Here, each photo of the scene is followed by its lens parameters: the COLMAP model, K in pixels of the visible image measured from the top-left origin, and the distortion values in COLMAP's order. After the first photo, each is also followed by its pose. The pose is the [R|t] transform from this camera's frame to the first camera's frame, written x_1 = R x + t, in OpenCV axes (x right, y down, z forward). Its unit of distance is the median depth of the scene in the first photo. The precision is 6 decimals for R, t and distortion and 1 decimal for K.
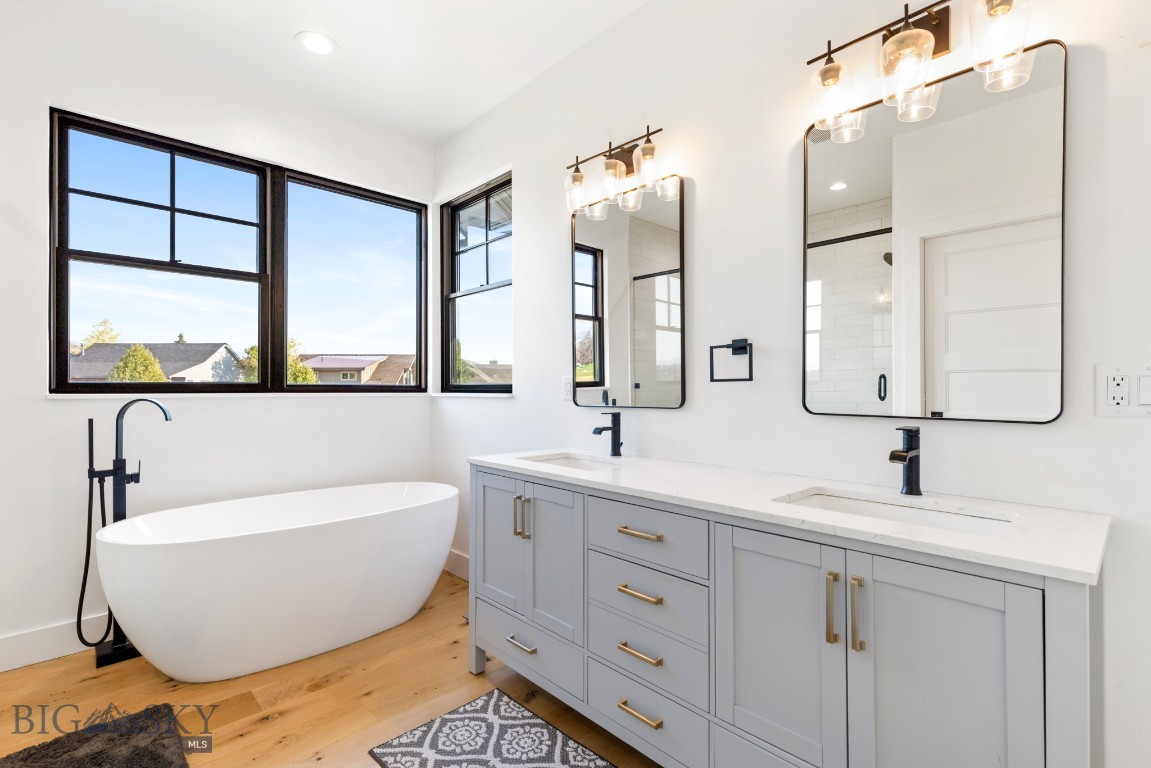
lens RADIAL K [[524.9, 0, 576.0], [0, 524.9, 380.5], [0, 0, 1]] dist [0.008759, -0.001144]
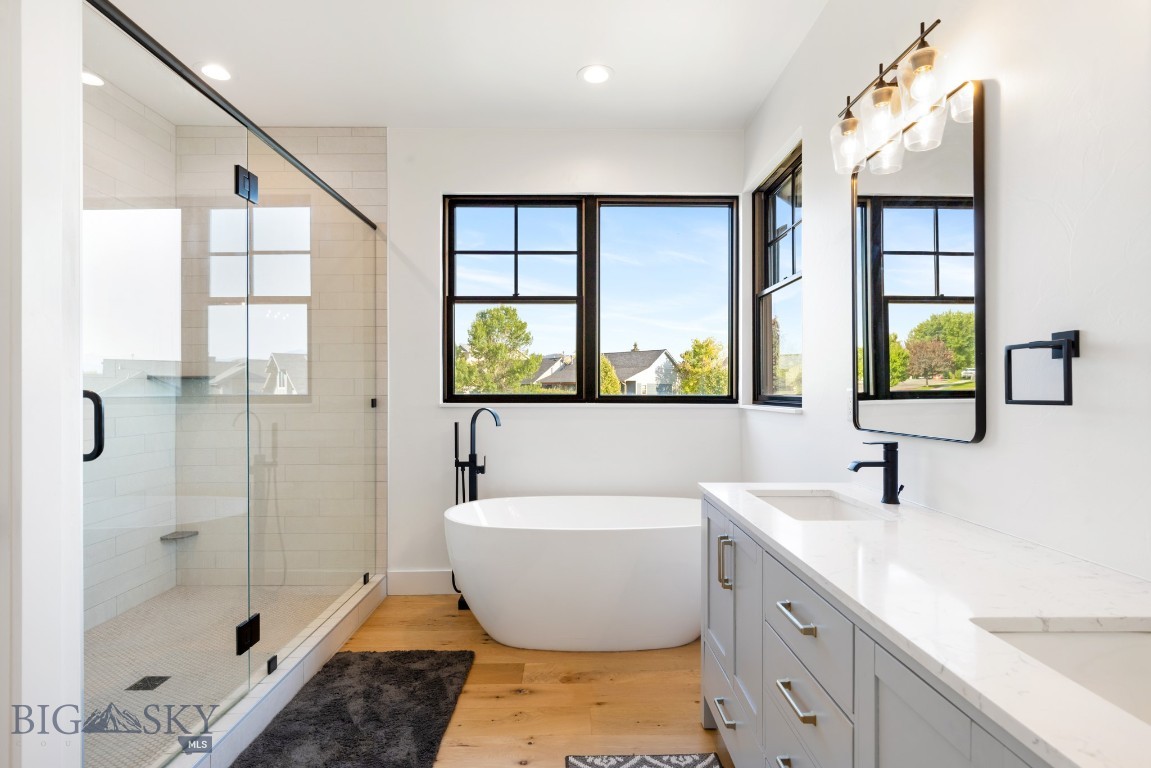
lens RADIAL K [[571.6, 0, 582.9], [0, 571.6, 386.7], [0, 0, 1]] dist [-0.000073, -0.000318]
pose [[0.737448, -0.003639, -0.675394, 0.275003], [0.009583, 0.999941, 0.005076, -0.020775], [0.675336, -0.010216, 0.737439, 0.140626]]
